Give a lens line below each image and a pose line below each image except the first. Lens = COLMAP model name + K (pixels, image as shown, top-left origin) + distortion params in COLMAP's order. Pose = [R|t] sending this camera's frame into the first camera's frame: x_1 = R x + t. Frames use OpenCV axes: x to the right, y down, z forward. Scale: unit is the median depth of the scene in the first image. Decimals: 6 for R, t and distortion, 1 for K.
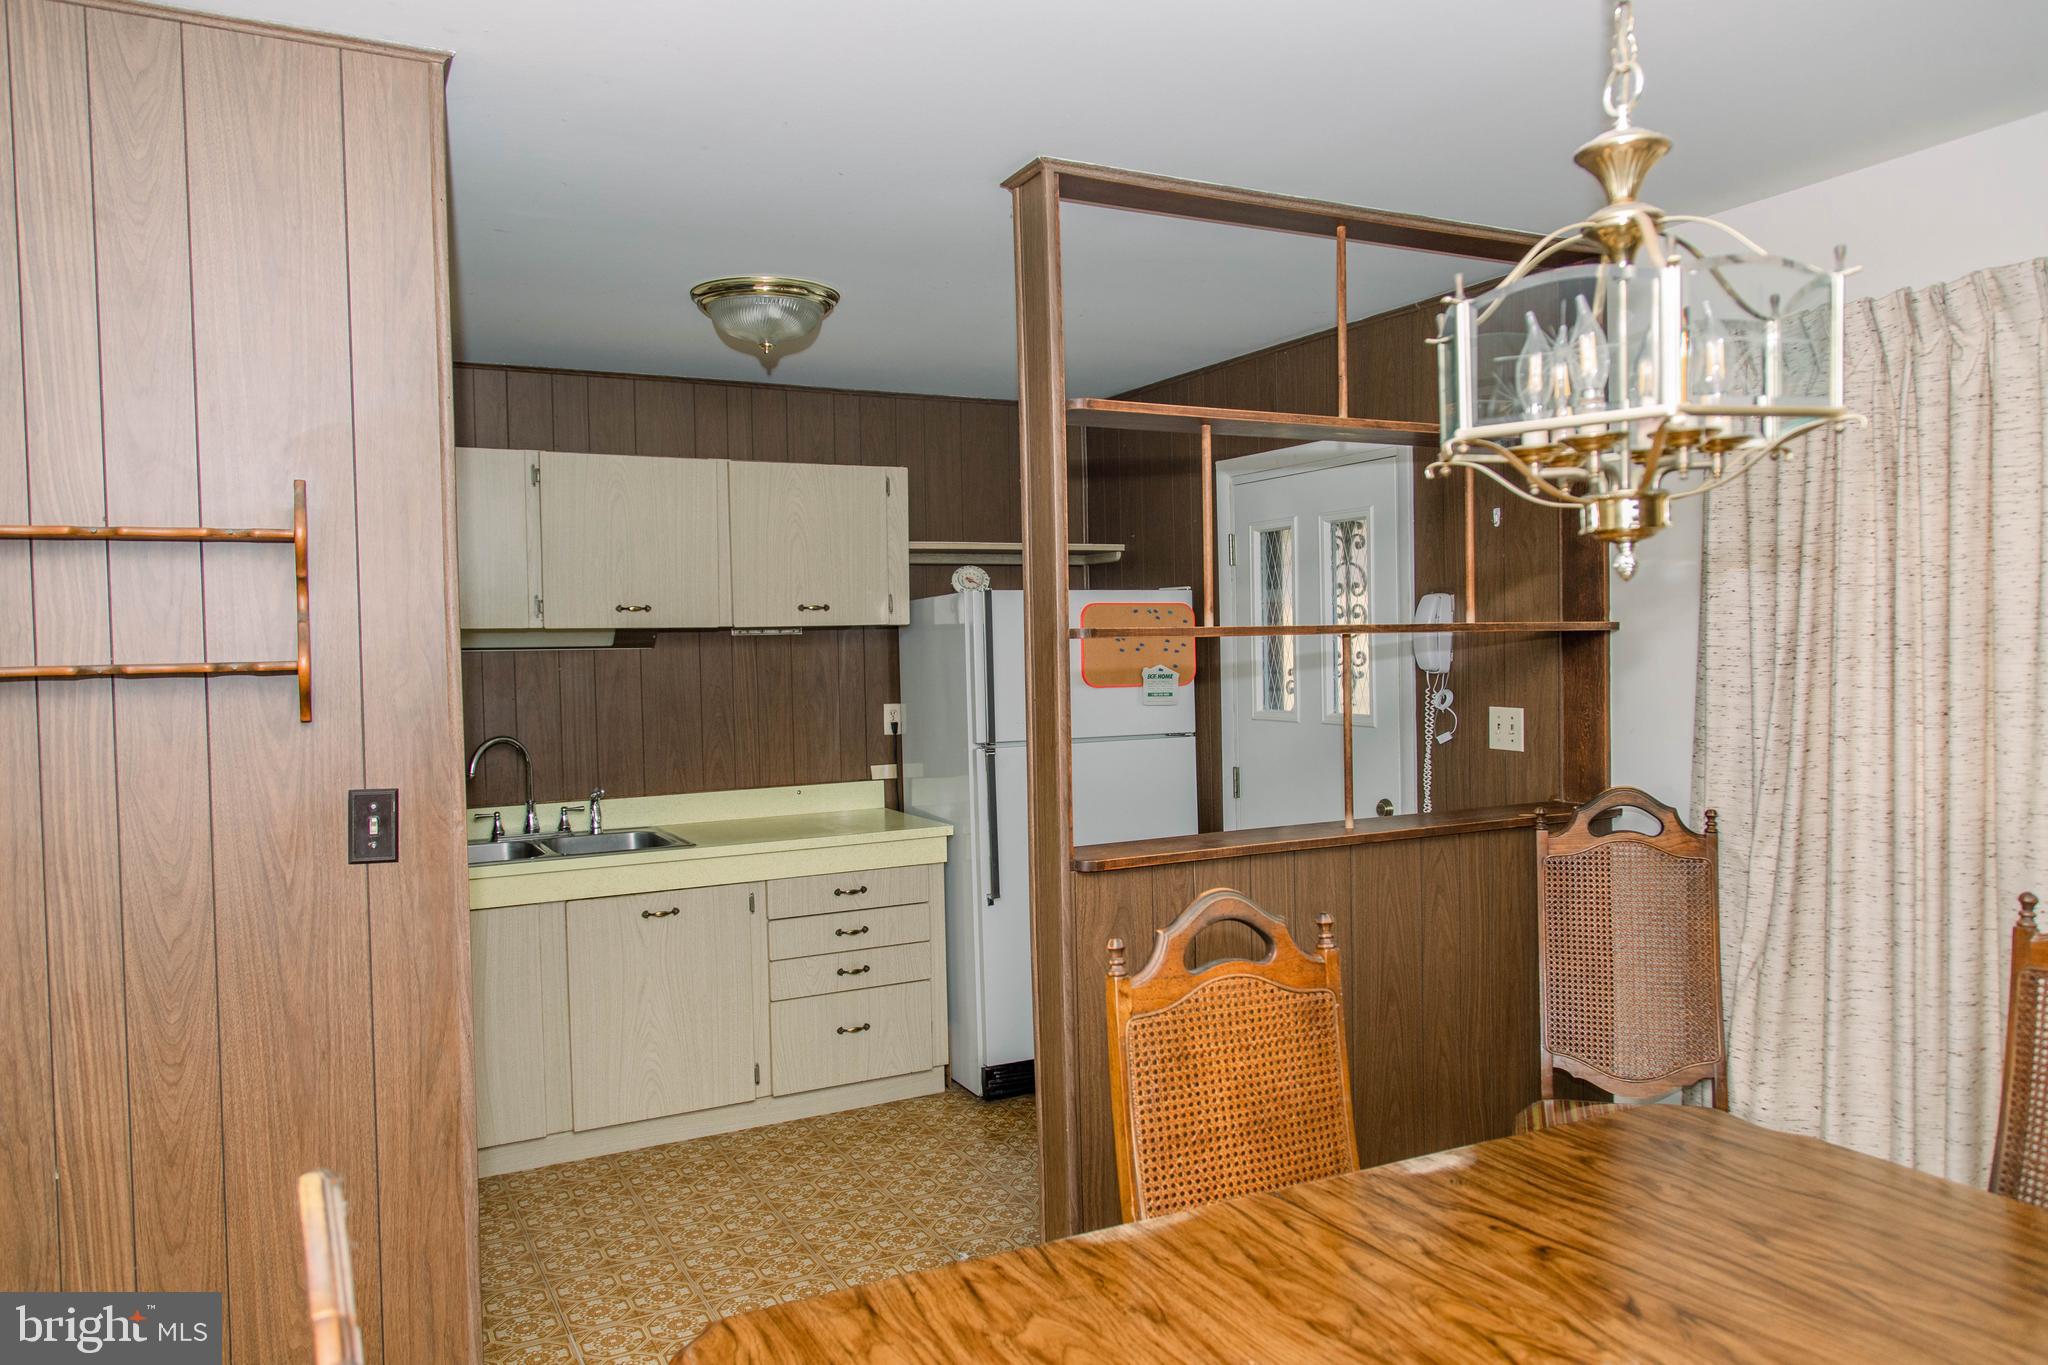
lens RADIAL K [[1417.2, 0, 1017.6], [0, 1417.2, 688.7], [0, 0, 1]] dist [0.001399, 0.001247]
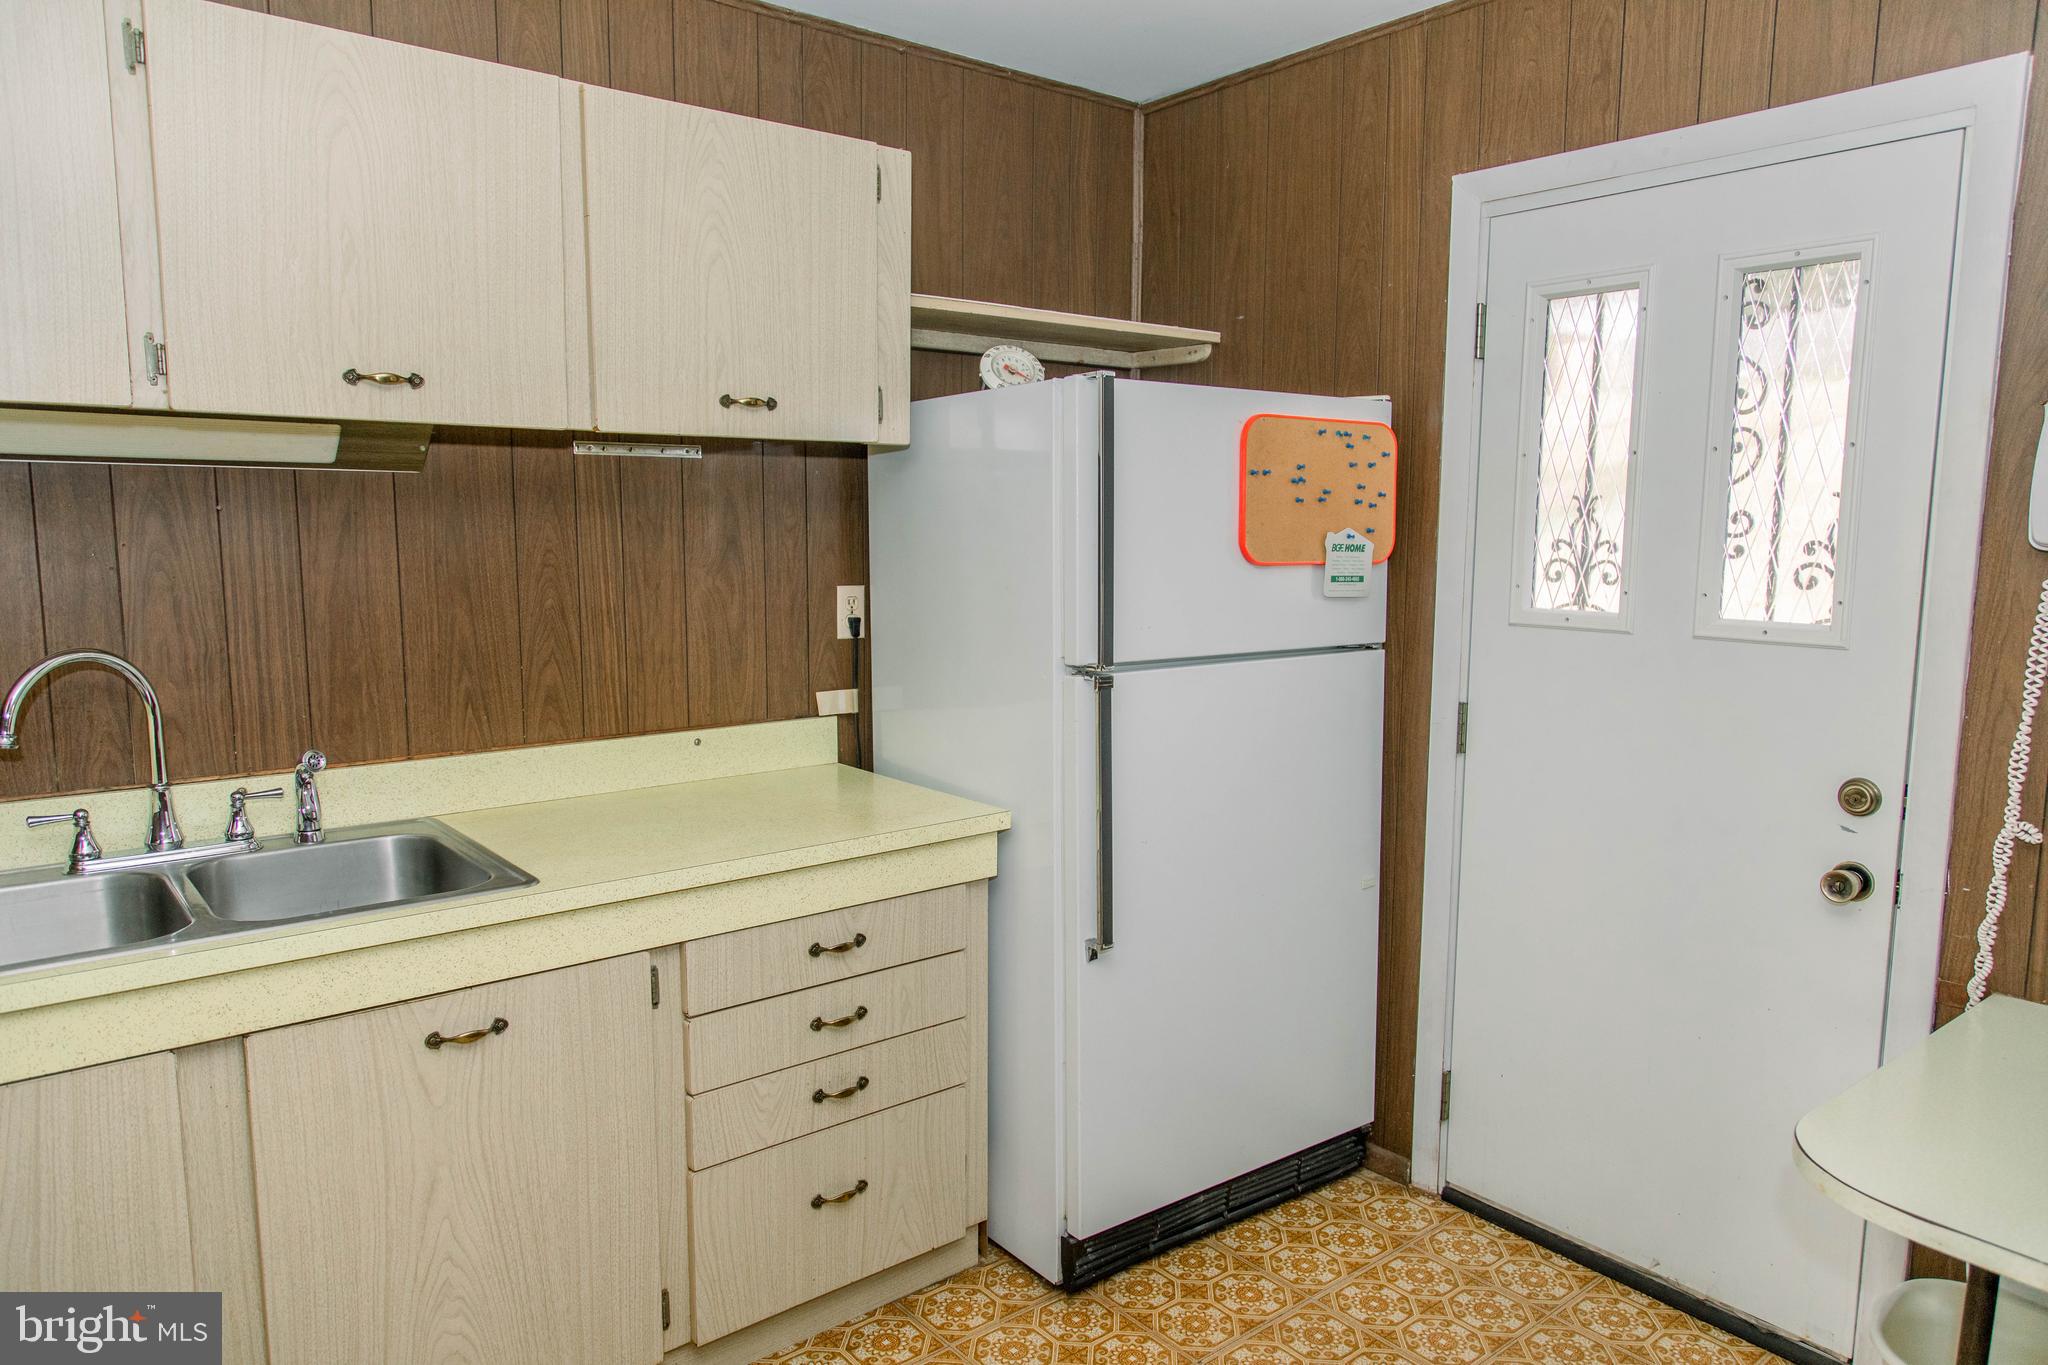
lens RADIAL K [[1343.0, 0, 1010.2], [0, 1343.0, 689.8], [0, 0, 1]] dist [0.000926, -0.000352]
pose [[0.980593, -0.000205, 0.196053, -0.146703], [-0.018695, 0.995345, 0.094547, -0.000247], [-0.195159, -0.096377, 0.976025, 0.488824]]
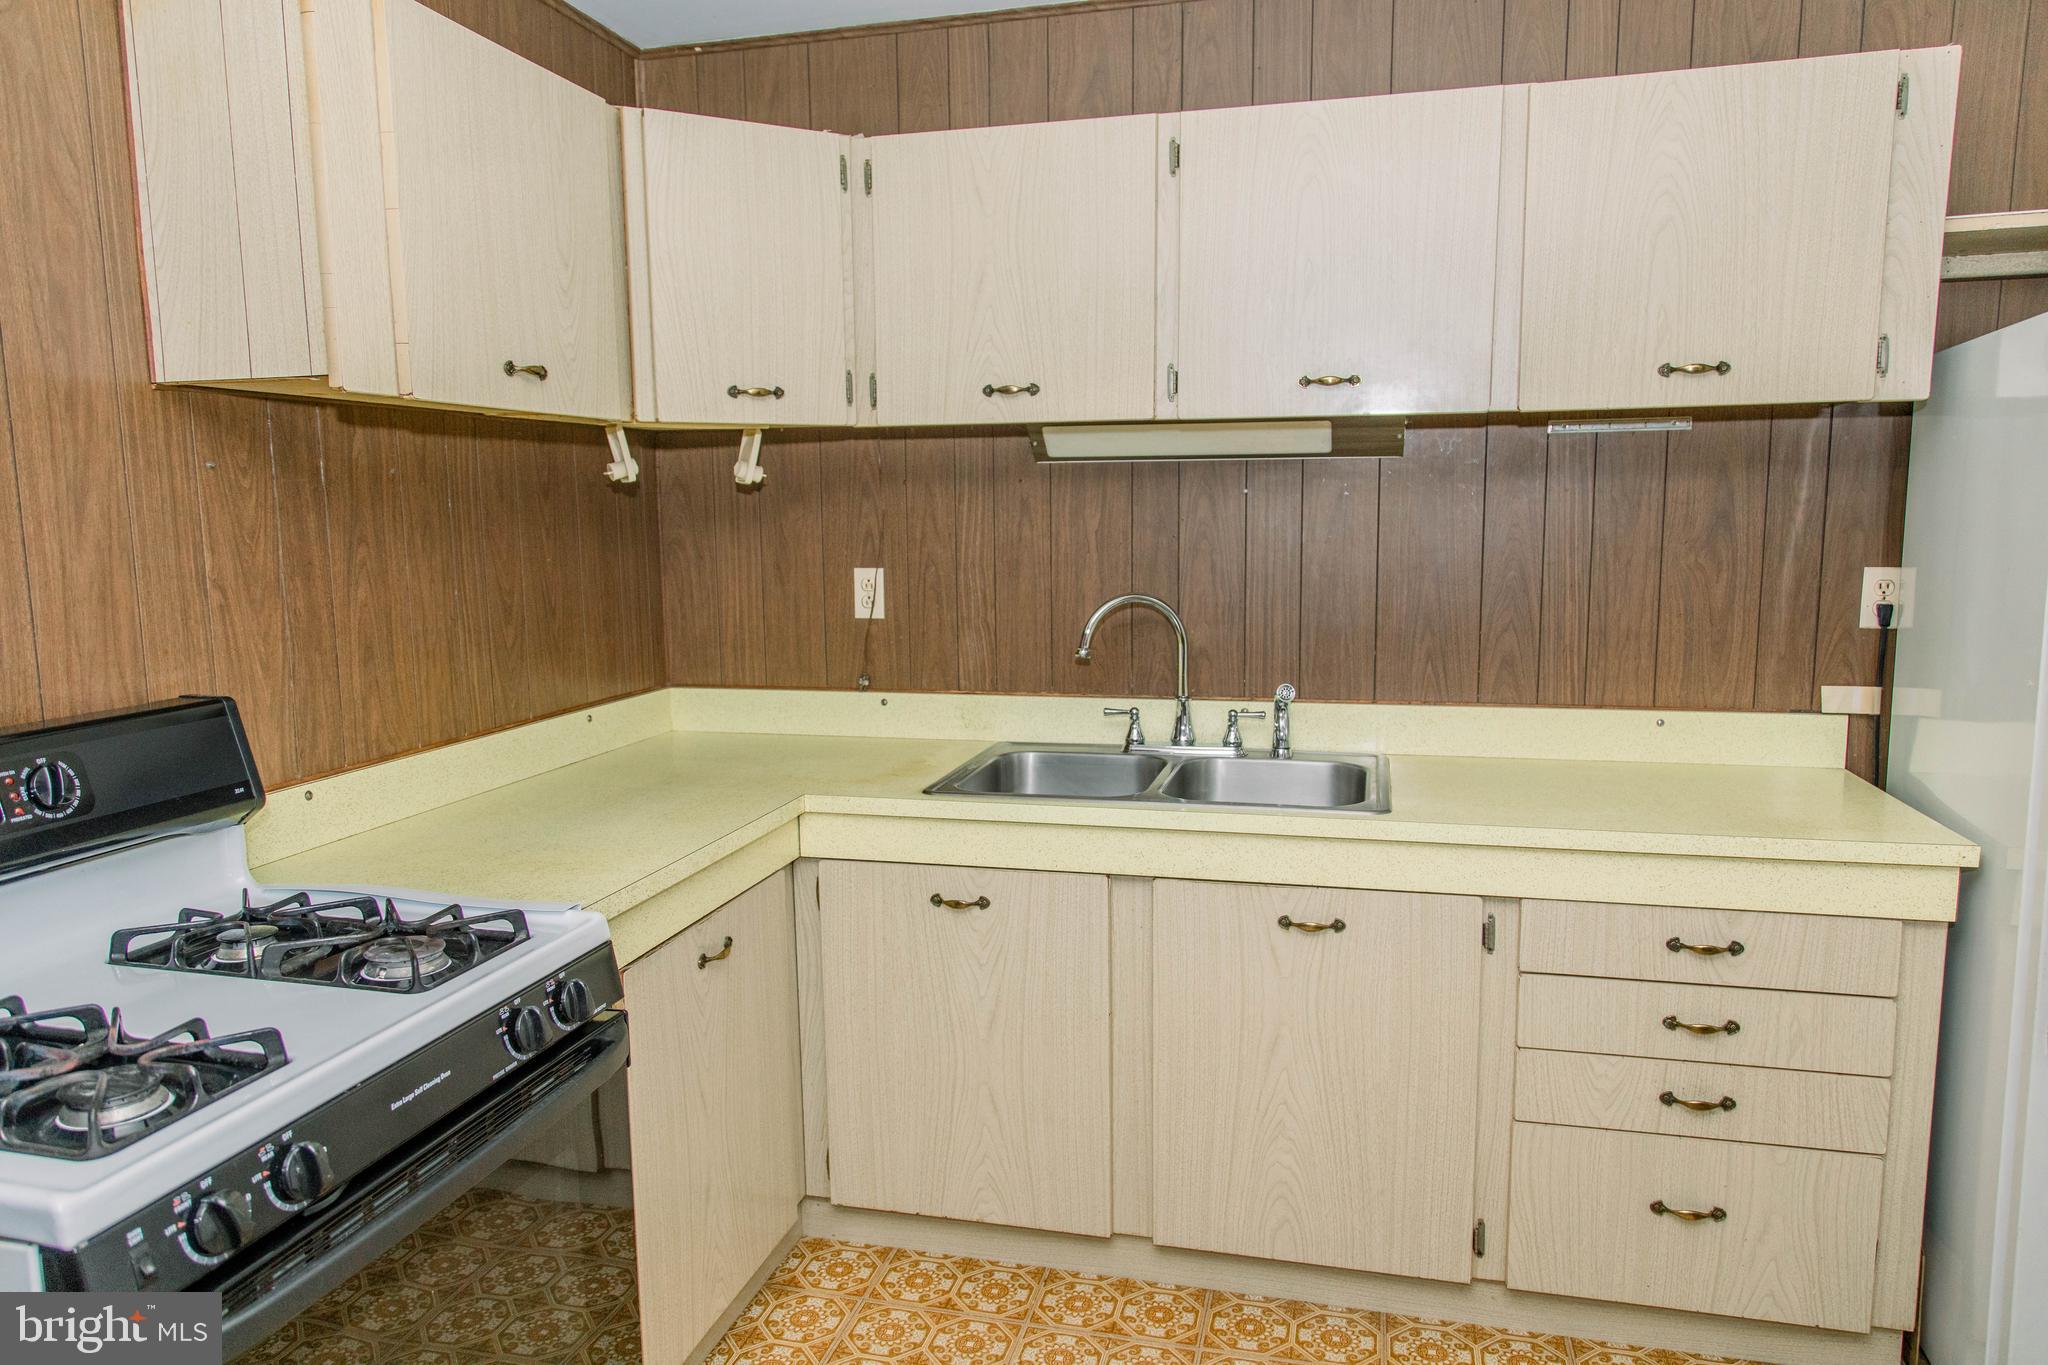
lens RADIAL K [[1343.0, 0, 1010.2], [0, 1343.0, 689.8], [0, 0, 1]] dist [0.000926, -0.000352]
pose [[0.737235, 0.102001, -0.667892, 0.006541], [-0.023720, 0.991836, 0.125291, 0.001549], [0.675219, -0.076527, 0.733636, 0.481873]]
